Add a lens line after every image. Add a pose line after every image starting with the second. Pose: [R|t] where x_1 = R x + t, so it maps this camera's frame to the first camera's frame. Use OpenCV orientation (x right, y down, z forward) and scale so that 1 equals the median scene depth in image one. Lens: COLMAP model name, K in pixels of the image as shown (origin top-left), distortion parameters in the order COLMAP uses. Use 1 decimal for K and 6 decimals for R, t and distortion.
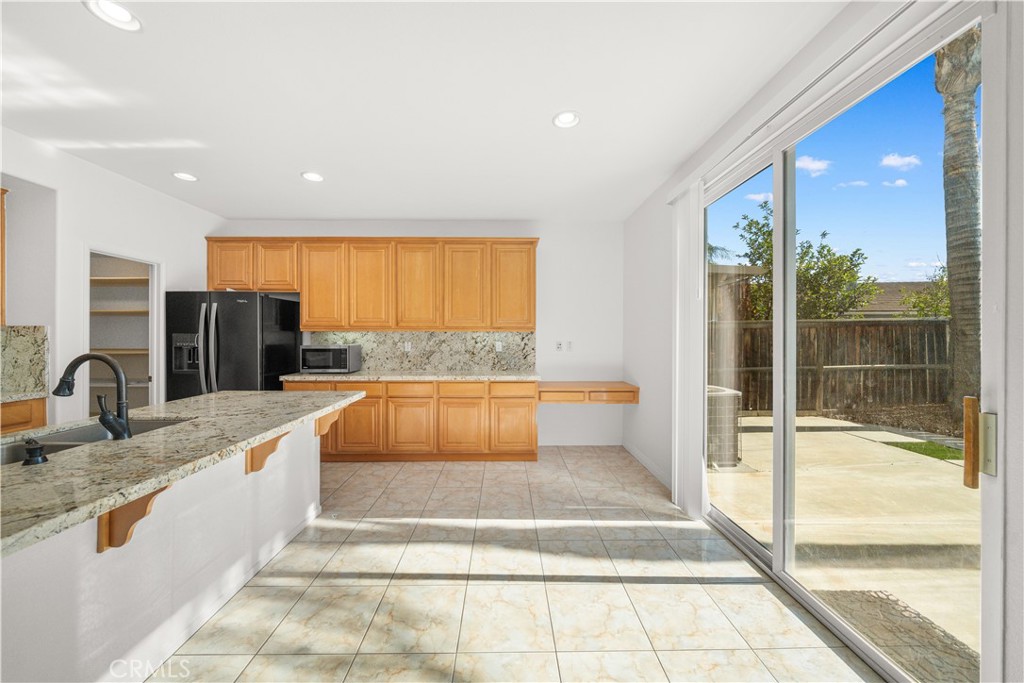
lens RADIAL K [[366.7, 0, 511.9], [0, 366.7, 336.6], [0, 0, 1]] dist [-0.002190, -0.000148]
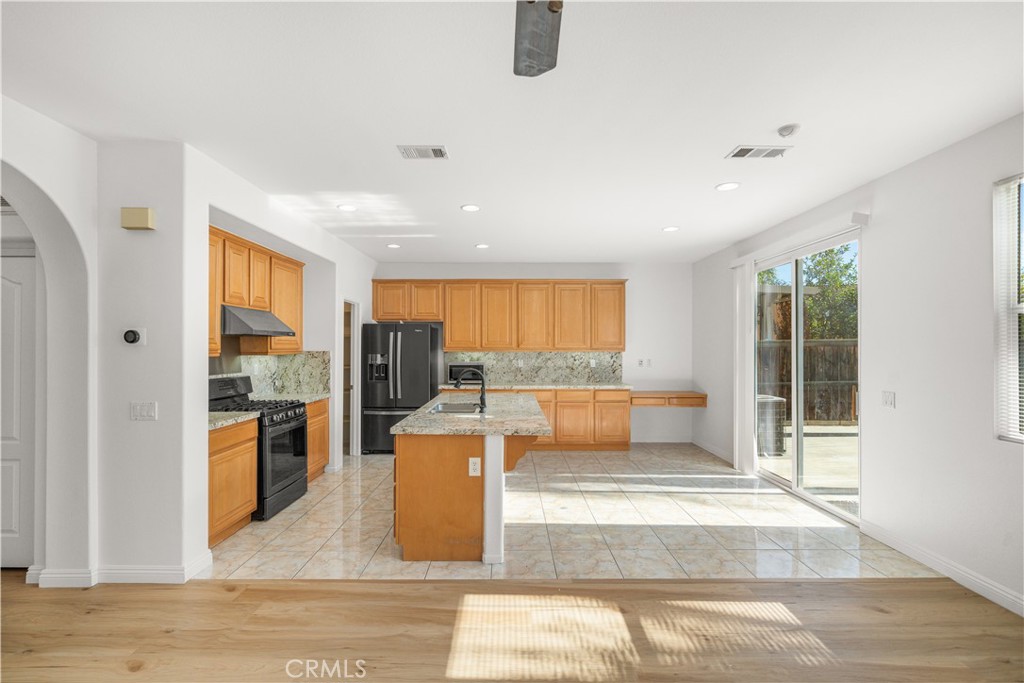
lens RADIAL K [[468.2, 0, 513.5], [0, 468.2, 343.5], [0, 0, 1]] dist [0.005836, -0.000604]
pose [[0.999967, -0.000076, -0.008118, -0.322486], [0.000015, 0.999972, -0.007511, -0.031339], [0.008118, 0.007511, 0.999939, -0.667279]]
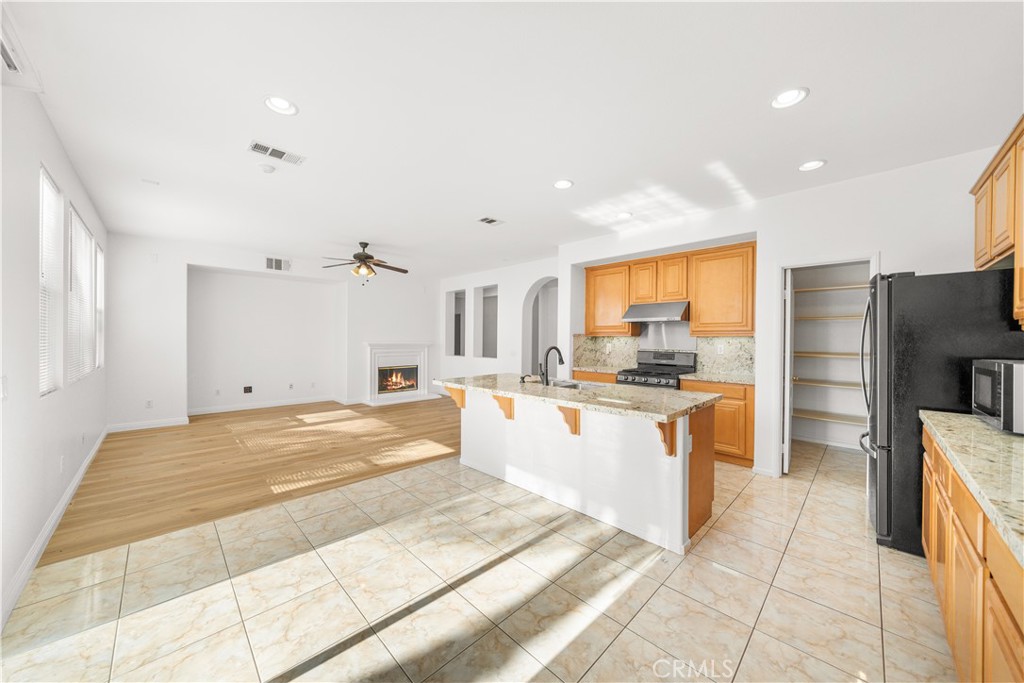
lens RADIAL K [[351.0, 0, 505.5], [0, 351.0, 340.8], [0, 0, 1]] dist [-0.005354, -0.000166]
pose [[-0.728533, -0.002256, -0.685007, 0.205464], [-0.008794, 0.999943, 0.006059, -0.000087], [0.684955, 0.010438, -0.728511, 0.883721]]
